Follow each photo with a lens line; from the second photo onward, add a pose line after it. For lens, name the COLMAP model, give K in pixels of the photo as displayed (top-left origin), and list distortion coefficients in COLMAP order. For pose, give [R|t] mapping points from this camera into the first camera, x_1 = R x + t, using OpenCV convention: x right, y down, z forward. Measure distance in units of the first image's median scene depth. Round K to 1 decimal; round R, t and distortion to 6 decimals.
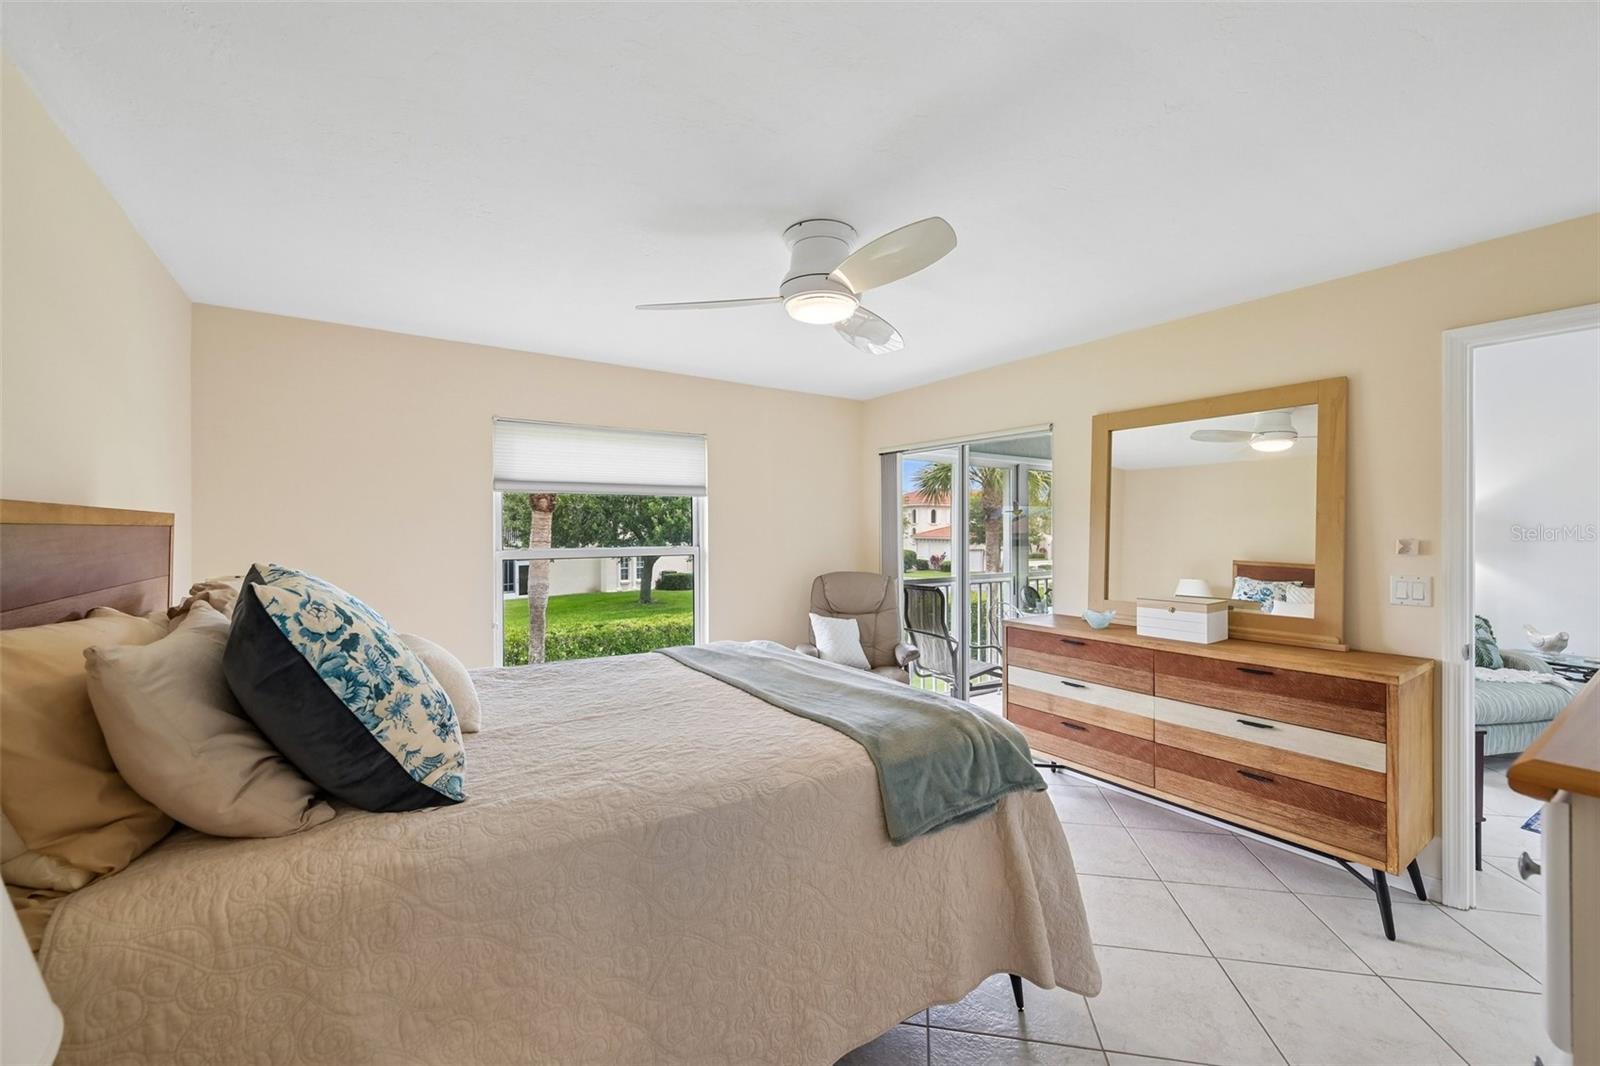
lens RADIAL K [[638.3, 0, 801.8], [0, 638.3, 536.2], [0, 0, 1]] dist [0.000858, -0.000031]
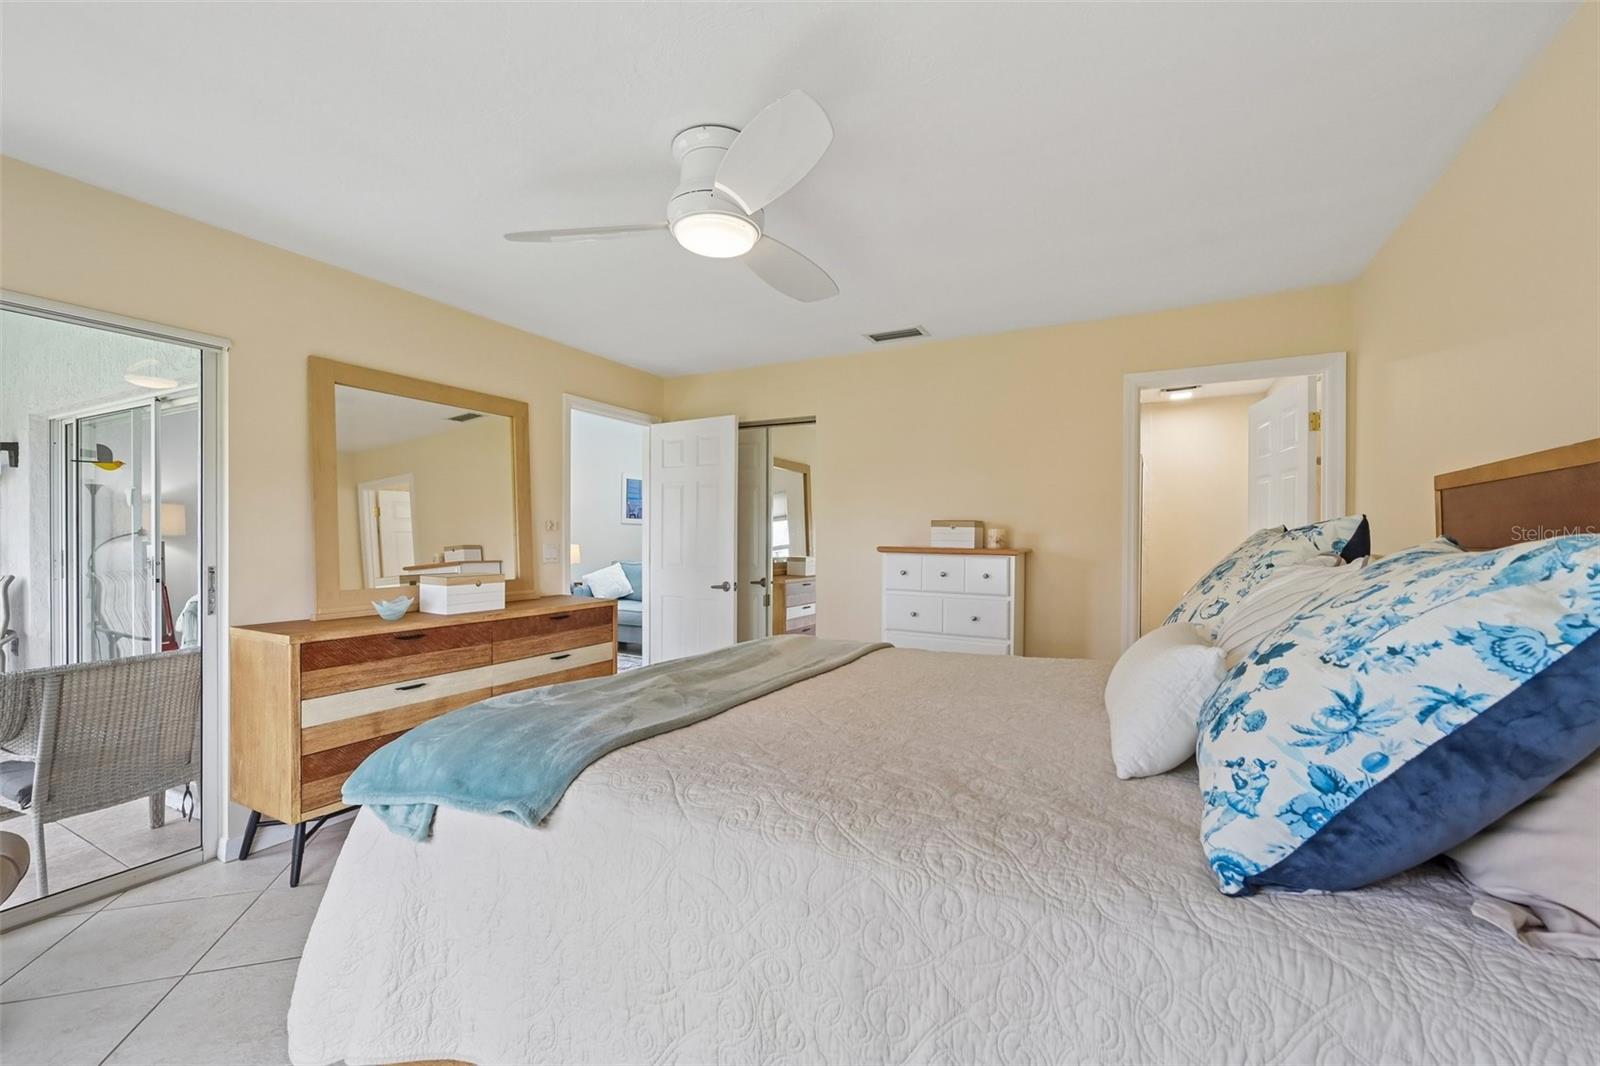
lens RADIAL K [[638.3, 0, 801.8], [0, 638.3, 536.2], [0, 0, 1]] dist [0.000858, -0.000031]
pose [[-0.448556, 0.006736, 0.893730, -0.629041], [0.012362, 0.999923, -0.001331, 0.047456], [-0.893669, 0.010451, -0.448604, 1.036930]]
